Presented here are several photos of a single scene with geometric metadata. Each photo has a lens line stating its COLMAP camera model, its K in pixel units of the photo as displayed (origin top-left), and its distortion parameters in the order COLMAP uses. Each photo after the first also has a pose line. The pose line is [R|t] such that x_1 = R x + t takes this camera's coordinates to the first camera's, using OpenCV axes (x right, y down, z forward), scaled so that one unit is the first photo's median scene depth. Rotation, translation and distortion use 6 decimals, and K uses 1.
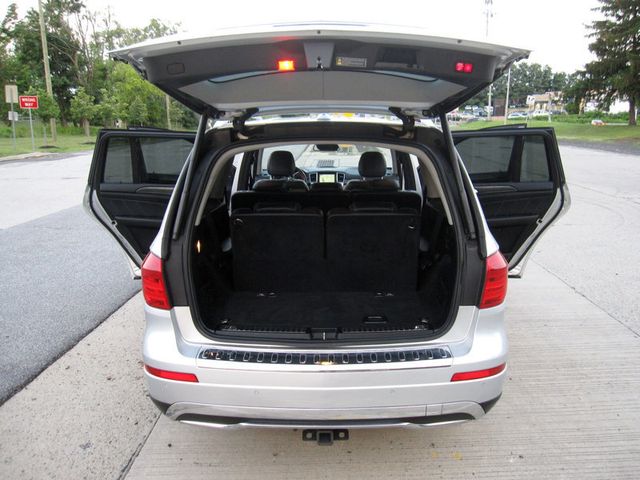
lens RADIAL K [[533.2, 0, 327.5], [0, 533.2, 230.9], [0, 0, 1]] dist [-0.071935, 0.042407]
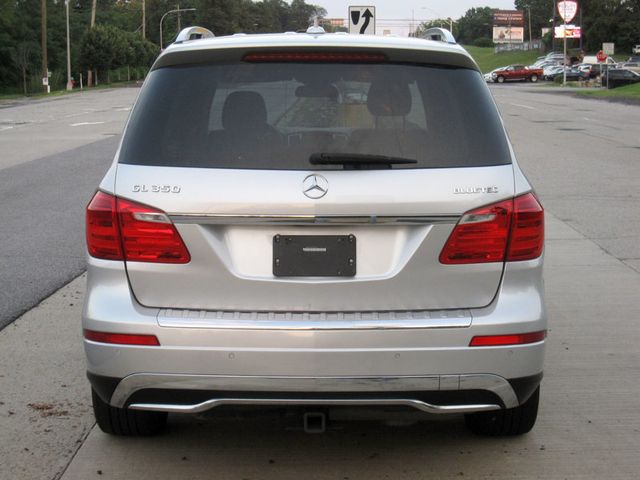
lens RADIAL K [[1266.0, 0, 320.0], [0, 1266.0, 240.0], [0, 0, 1]] dist [-0.151743, -0.055742]
pose [[0.999965, 0.004616, 0.007028, -0.010601], [-0.004063, 0.997042, -0.076748, 0.257977], [-0.007361, 0.076717, 0.997026, -0.899013]]
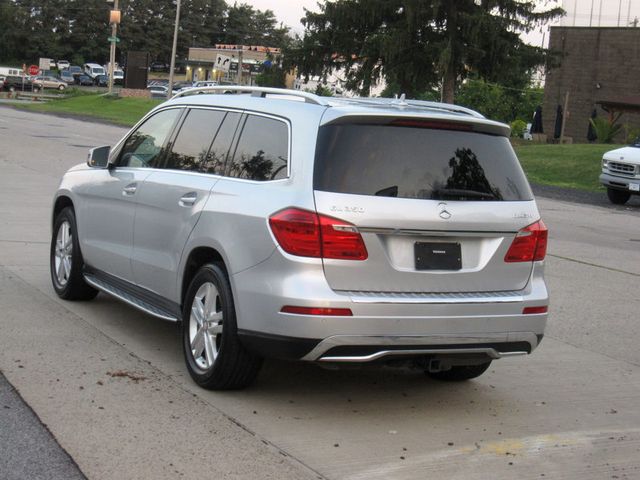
lens RADIAL K [[1266.0, 0, 320.0], [0, 1266.0, 240.0], [0, 0, 1]] dist [-0.151743, -0.055742]
pose [[0.882039, 0.023496, 0.470590, -1.569007], [0.017158, 0.996492, -0.081913, 0.330431], [-0.470864, 0.080325, 0.878541, -1.412300]]
